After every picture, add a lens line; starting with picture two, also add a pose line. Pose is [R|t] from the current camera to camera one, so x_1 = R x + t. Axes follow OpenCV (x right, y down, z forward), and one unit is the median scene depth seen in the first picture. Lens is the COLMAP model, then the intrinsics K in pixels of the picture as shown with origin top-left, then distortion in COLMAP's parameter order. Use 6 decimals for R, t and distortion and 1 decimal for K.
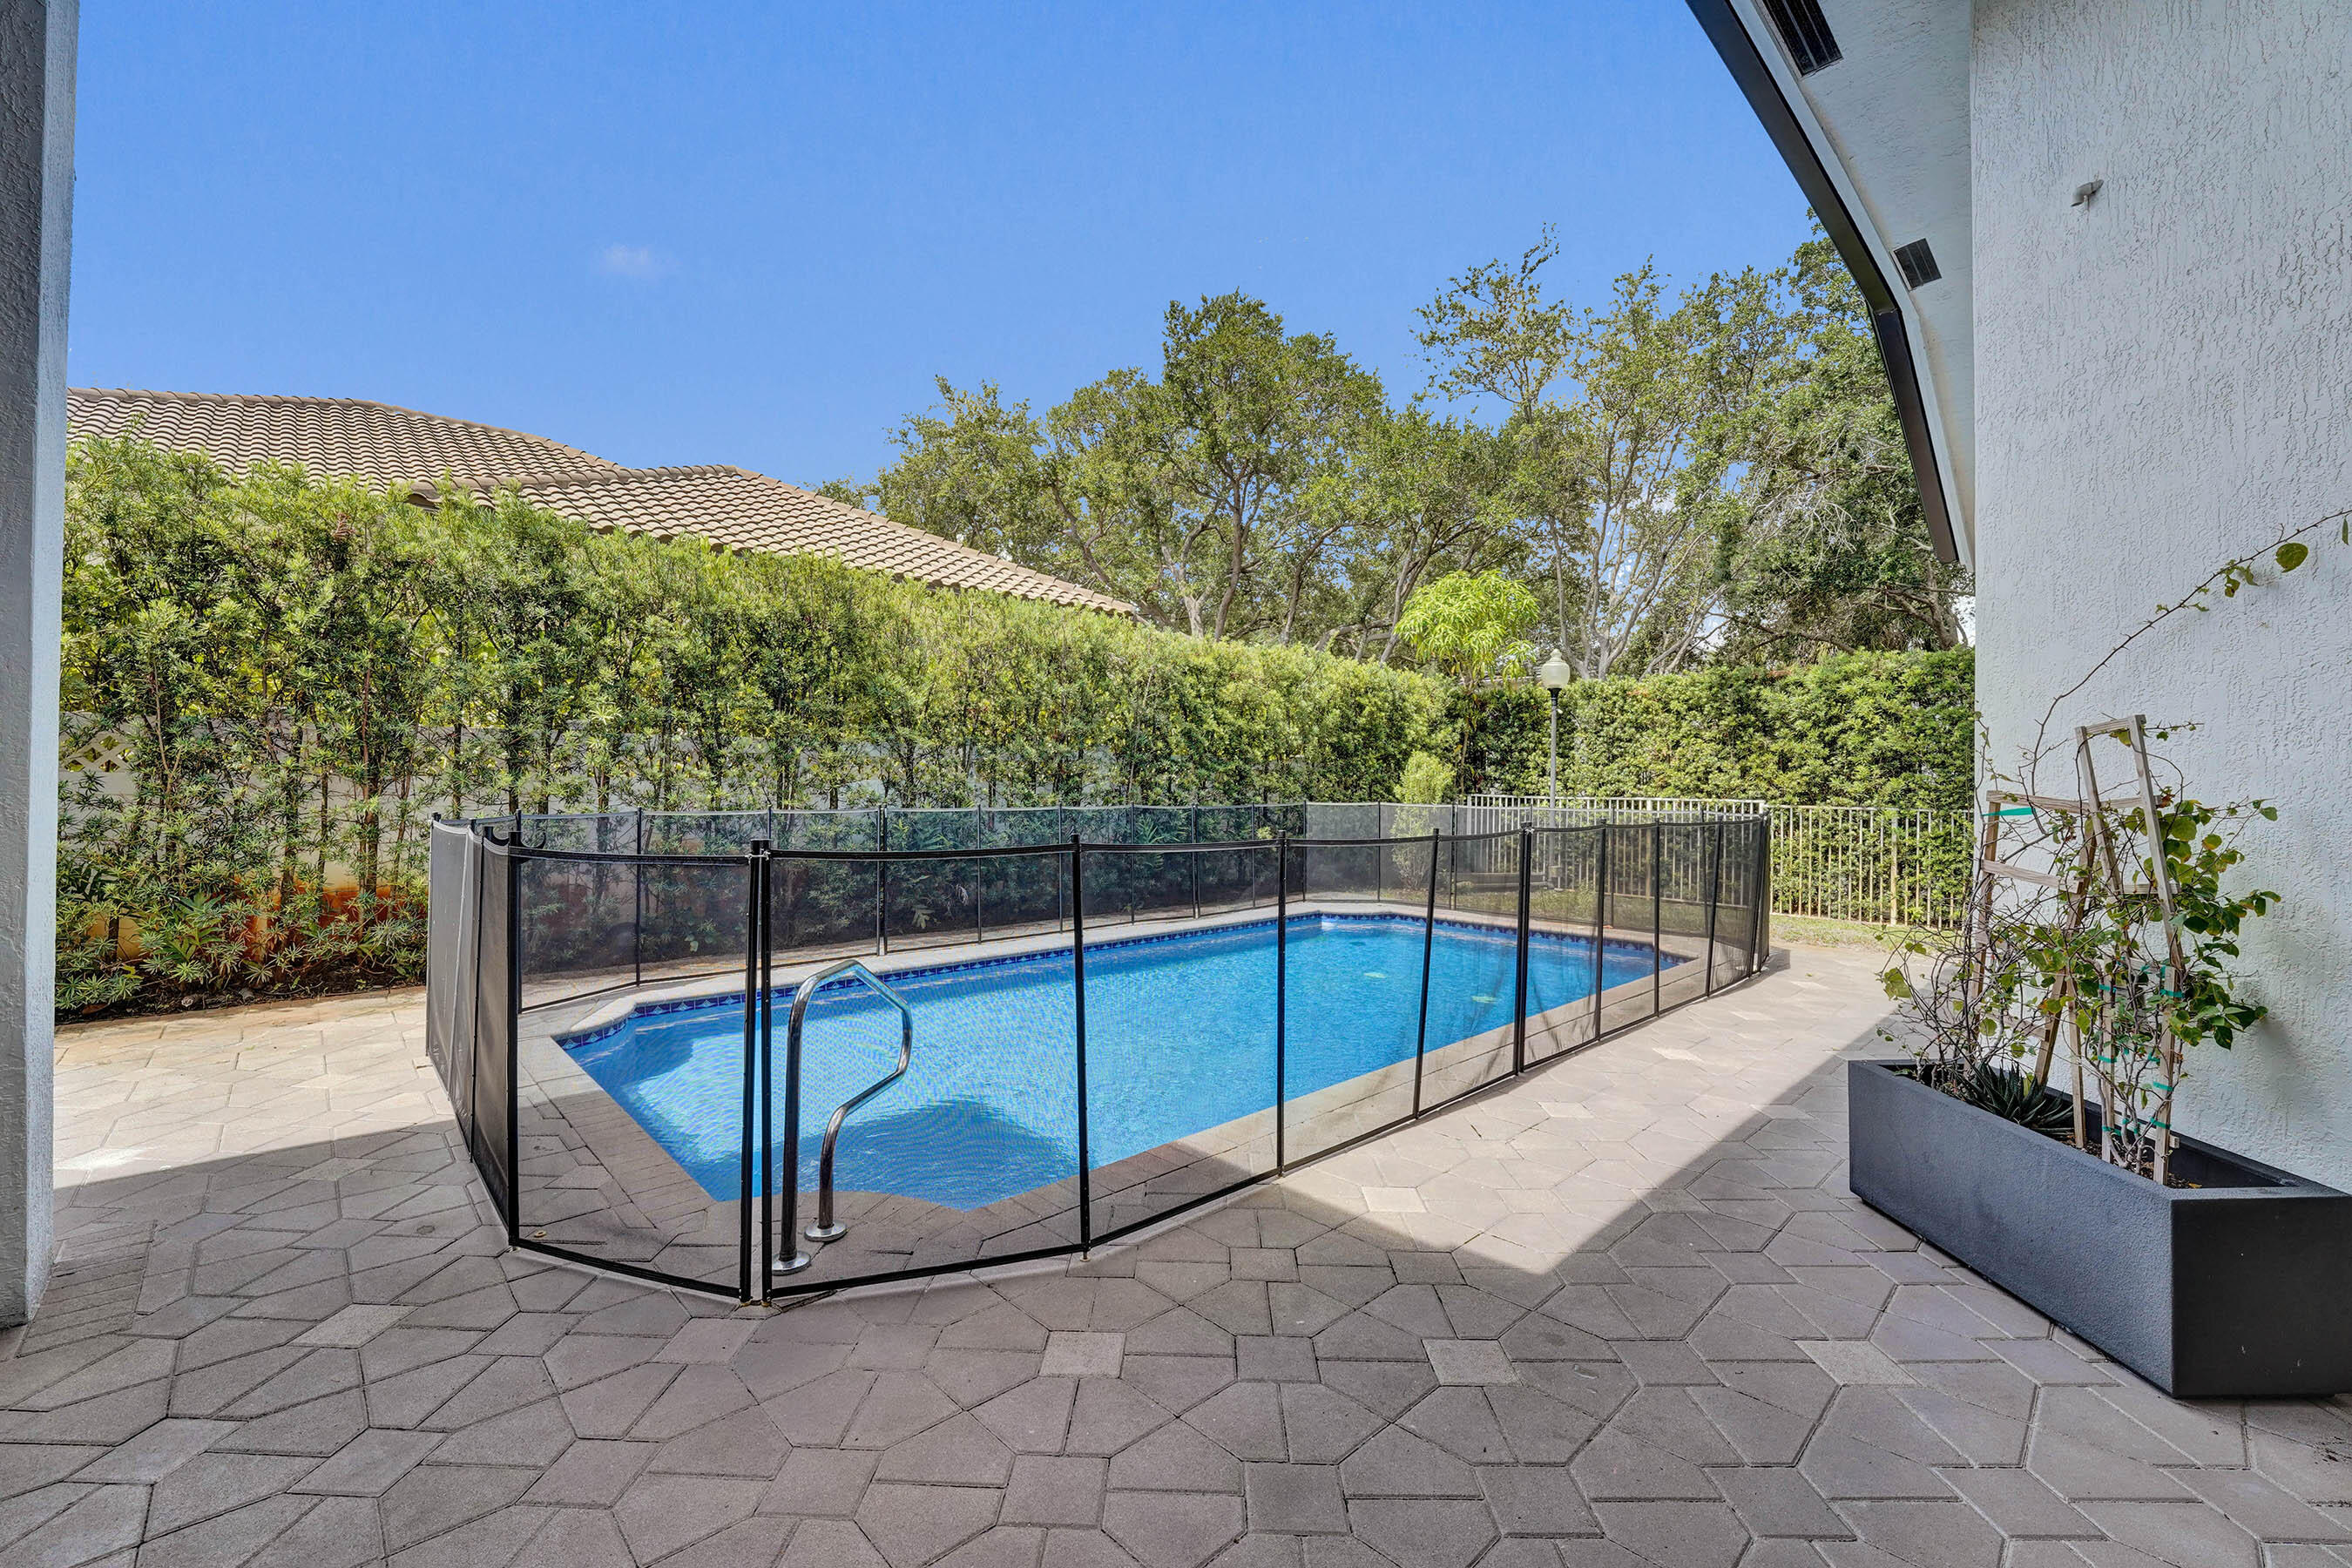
lens RADIAL K [[962.2, 0, 1176.0], [0, 962.2, 784.0], [0, 0, 1]] dist [-0.033998, 0.004083]
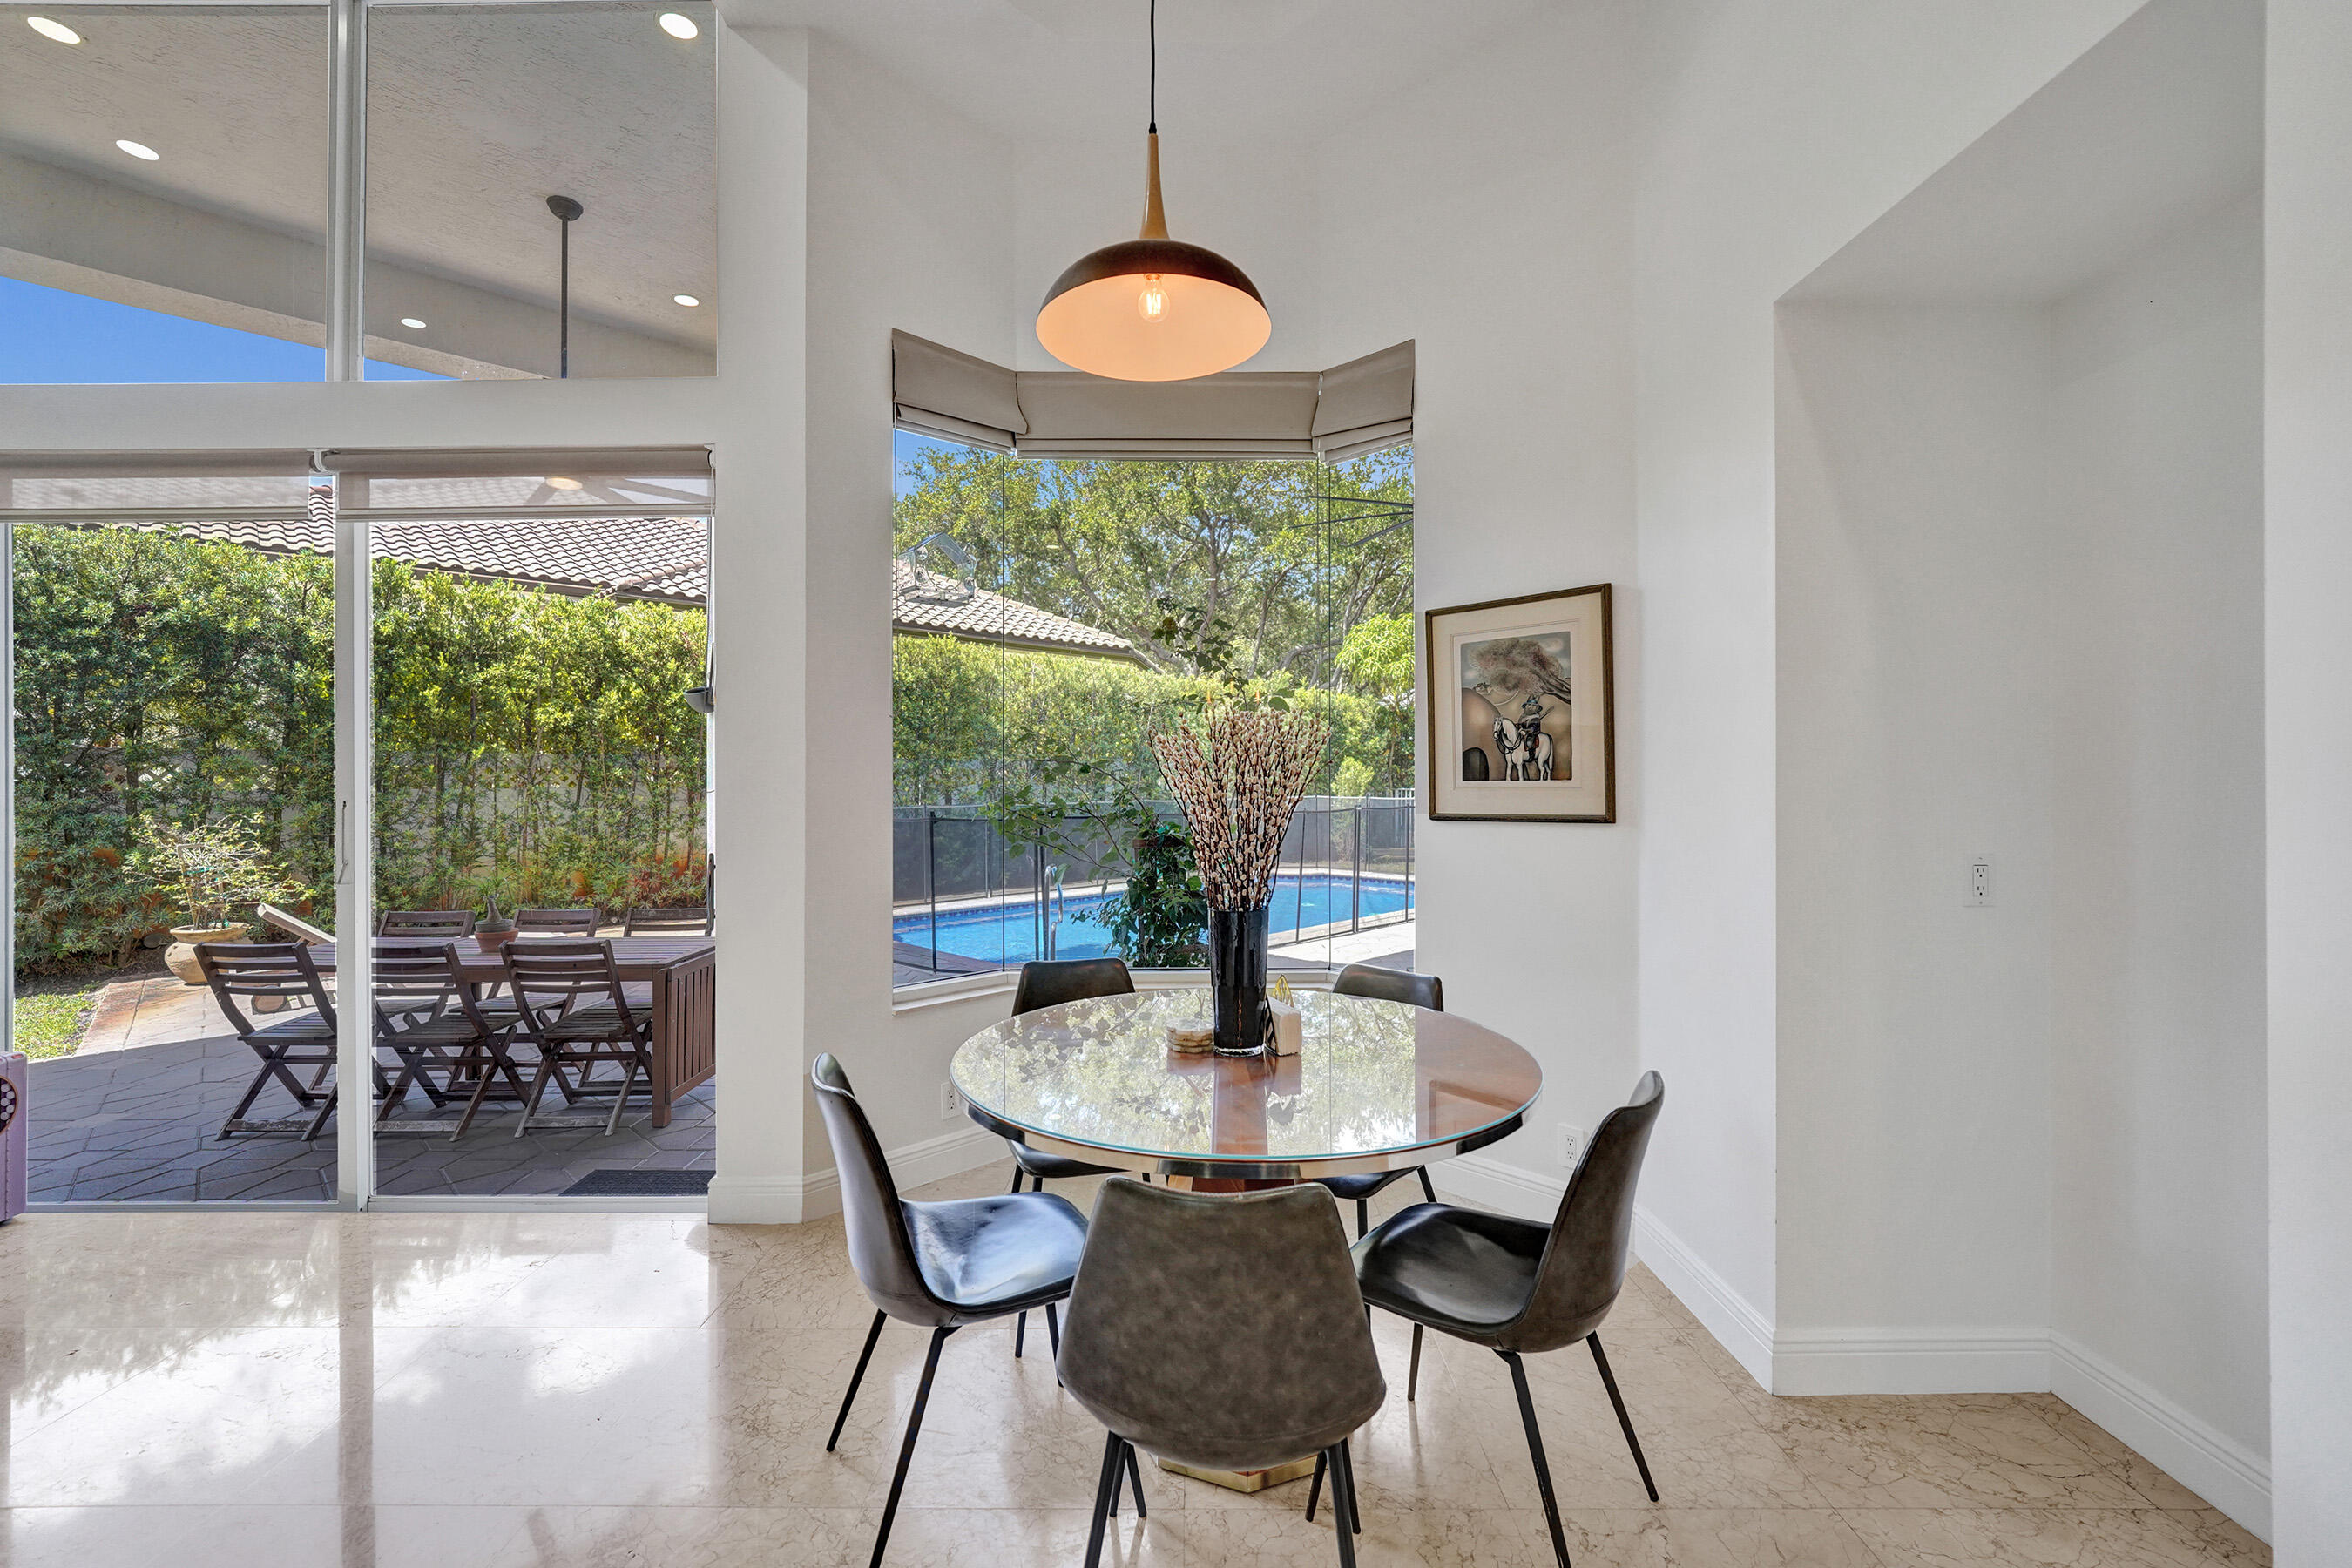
lens RADIAL K [[998.8, 0, 1167.8], [0, 998.8, 782.3], [0, 0, 1]] dist [-0.002567, 0.000427]
pose [[0.999824, -0.012839, 0.013676, -0.020898], [0.012774, 0.999907, 0.004804, -0.007735], [-0.013737, -0.004628, 0.999895, -0.373204]]
